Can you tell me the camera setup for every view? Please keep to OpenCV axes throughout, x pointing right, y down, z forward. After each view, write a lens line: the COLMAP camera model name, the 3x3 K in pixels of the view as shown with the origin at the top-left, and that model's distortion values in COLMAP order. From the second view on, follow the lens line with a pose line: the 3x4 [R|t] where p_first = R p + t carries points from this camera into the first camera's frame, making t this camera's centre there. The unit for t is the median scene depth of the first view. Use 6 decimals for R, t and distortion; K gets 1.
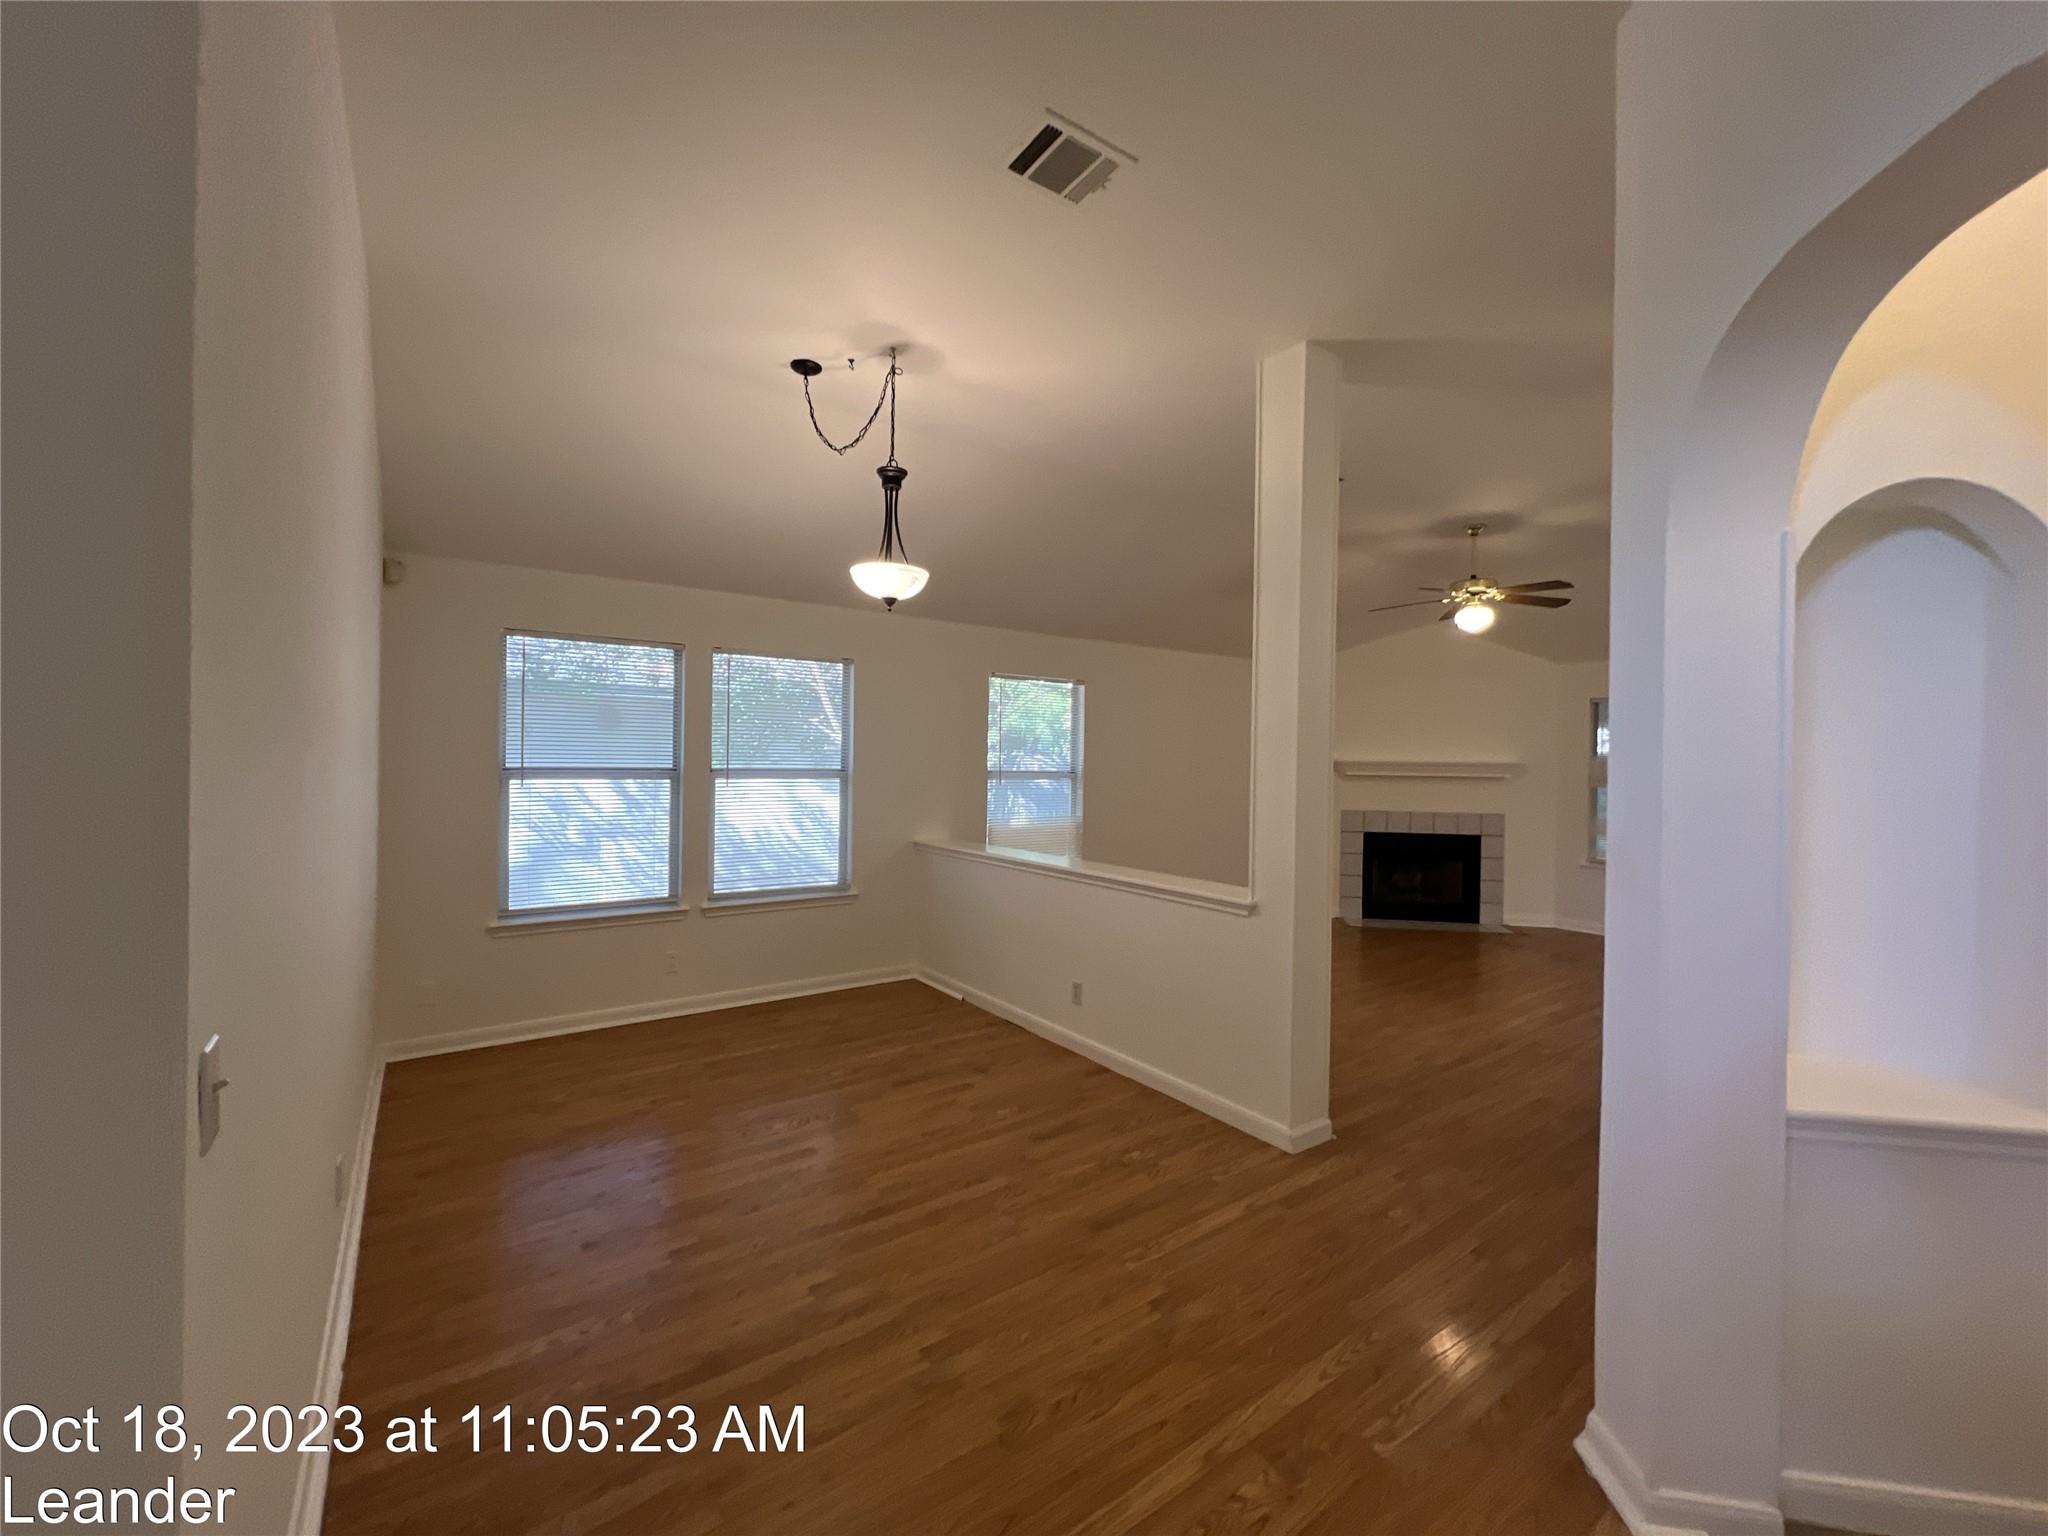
lens RADIAL K [[822.1, 0, 1021.6], [0, 822.1, 767.1], [0, 0, 1]] dist [-0.000904, 0.000456]
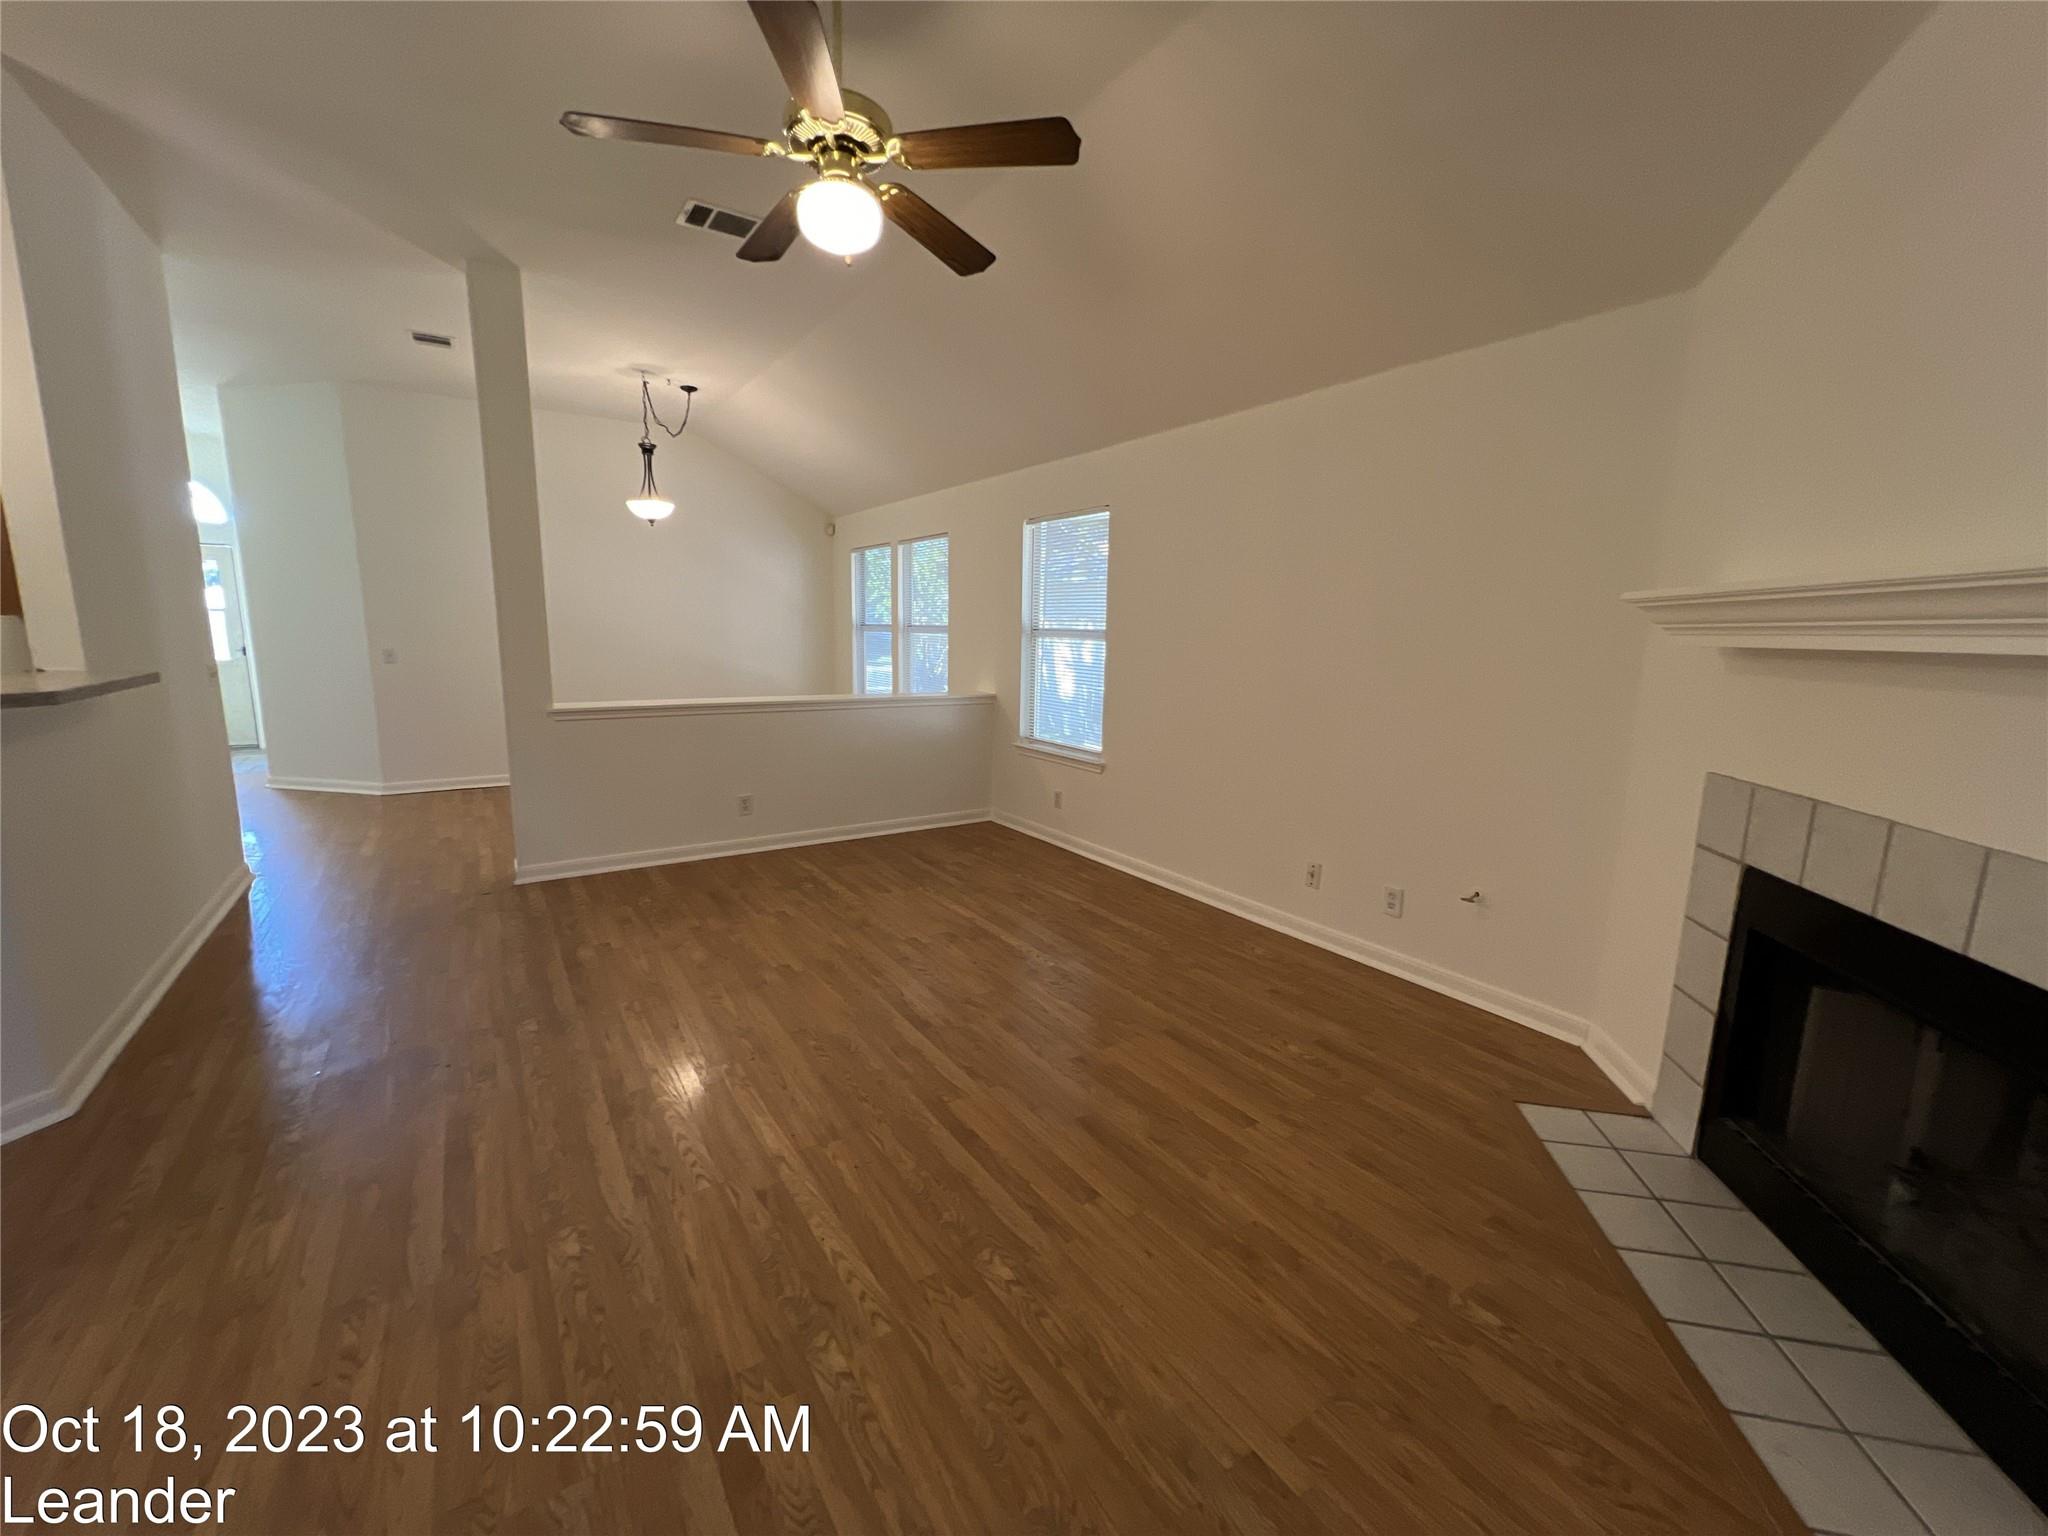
lens RADIAL K [[822.1, 0, 1024.3], [0, 822.1, 766.7], [0, 0, 1]] dist [-0.000904, 0.000456]
pose [[-0.035273, 0.148919, -0.988220, 0.730959], [-0.028912, 0.988269, 0.149959, 0.015779], [0.998959, 0.033861, -0.030554, 0.825680]]
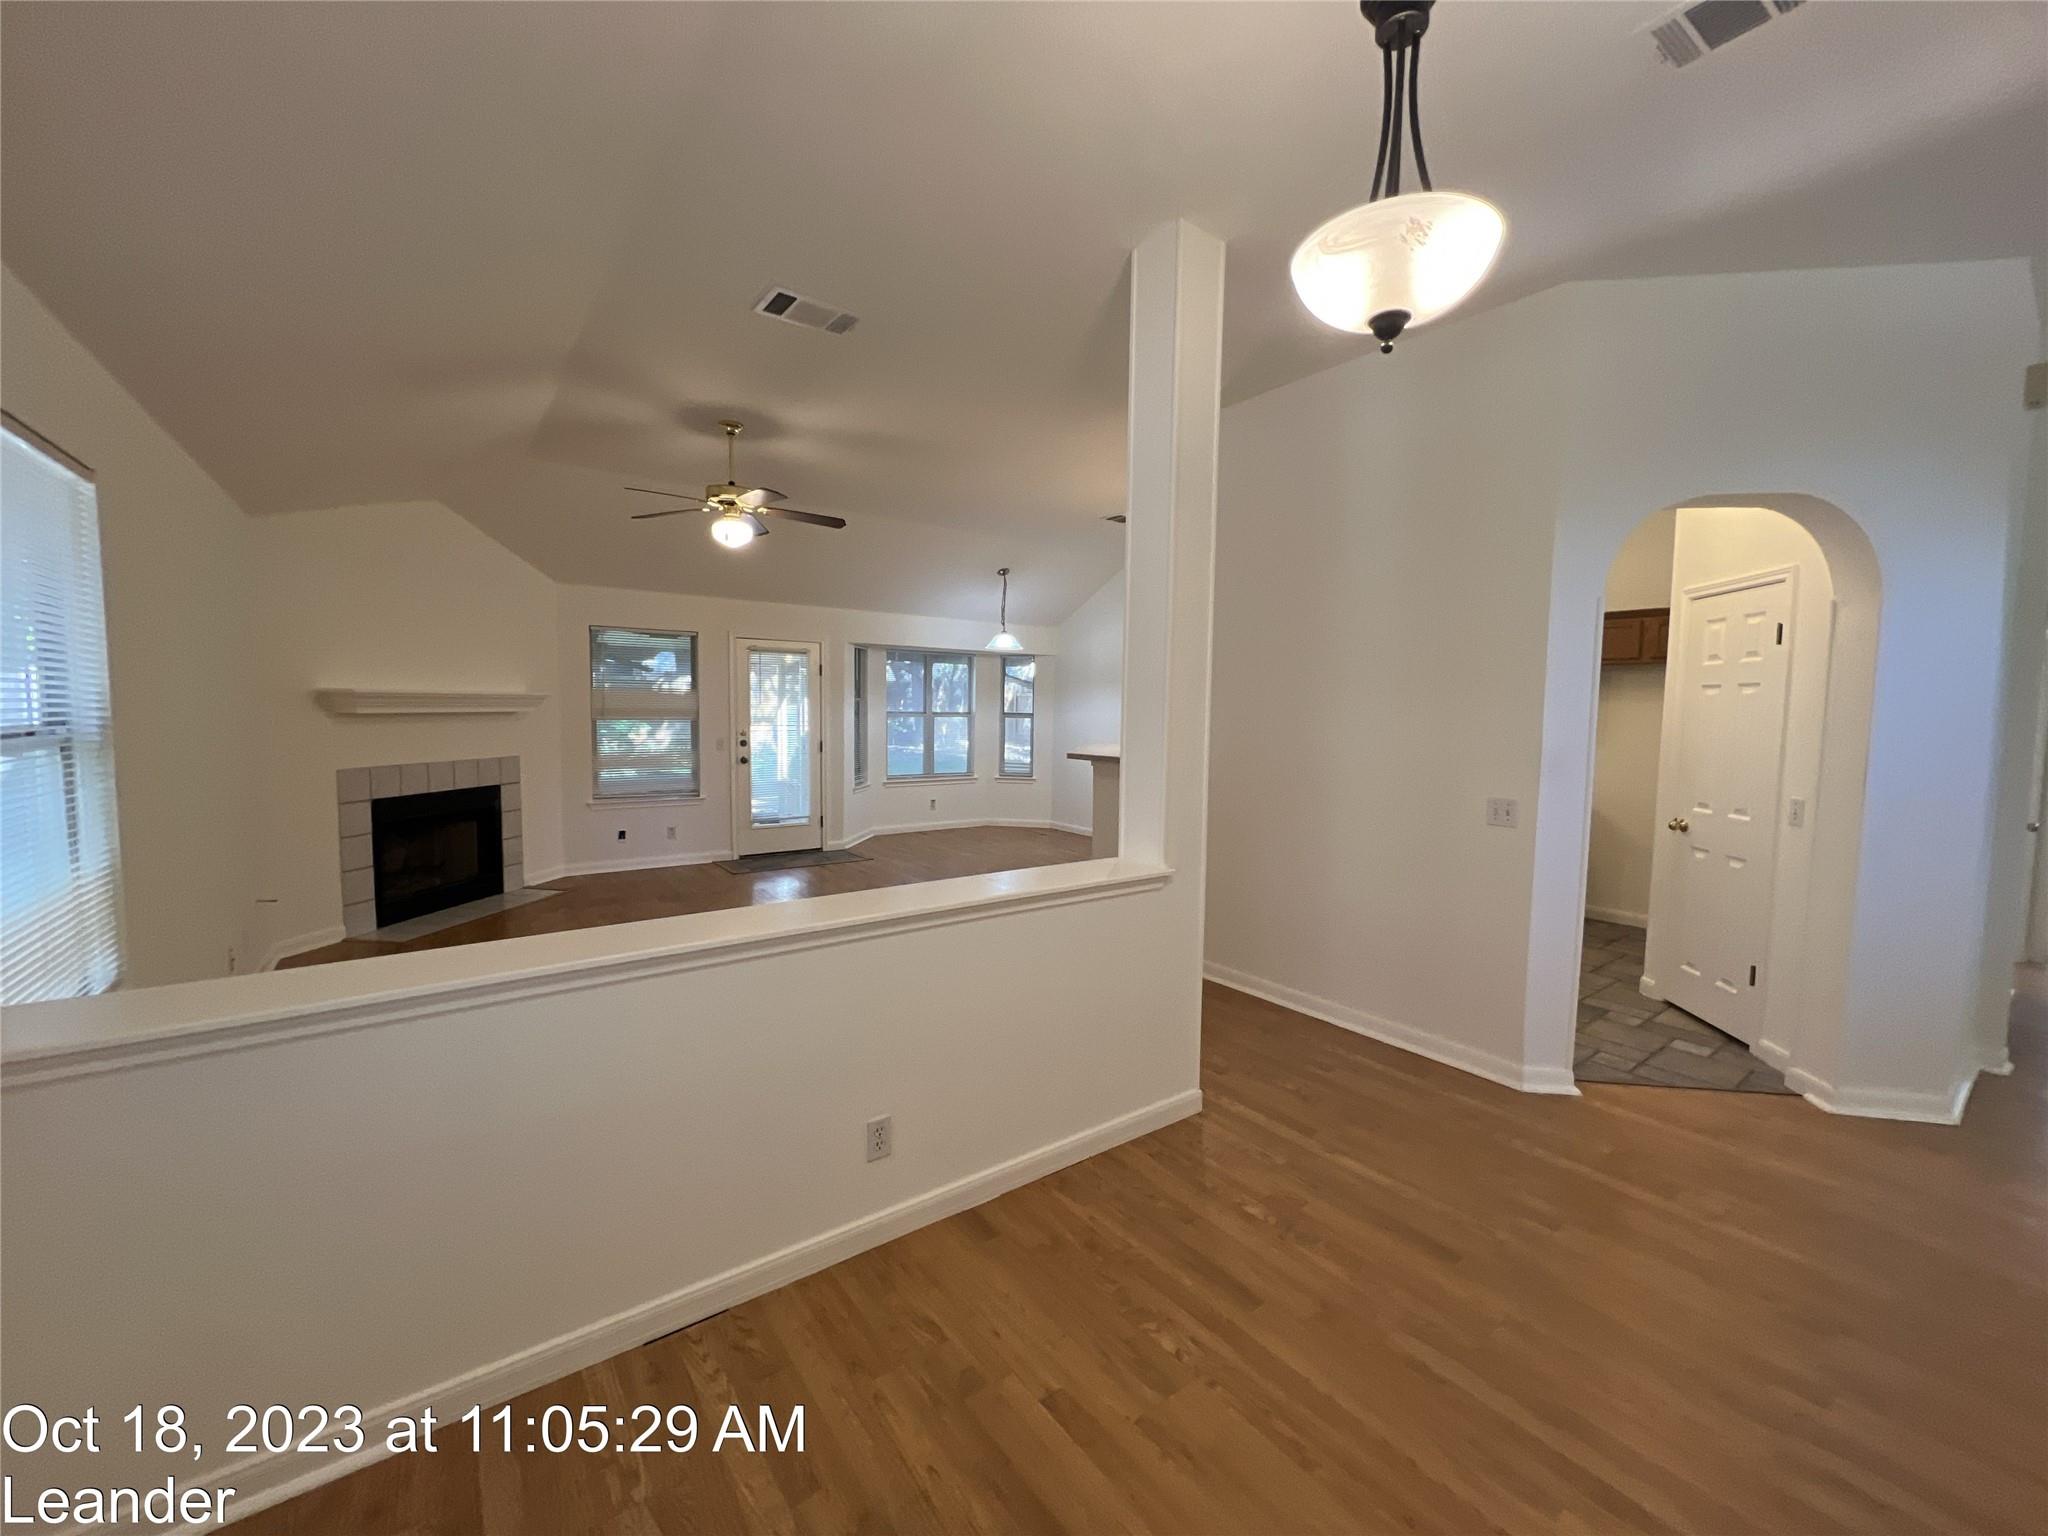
lens RADIAL K [[822.1, 0, 1025.5], [0, 822.1, 764.6], [0, 0, 1]] dist [-0.000904, 0.000456]
pose [[-0.012317, -0.090094, 0.995857, -0.256315], [-0.004984, 0.995926, 0.090038, -0.011427], [-0.999912, -0.003855, -0.012716, 0.519458]]
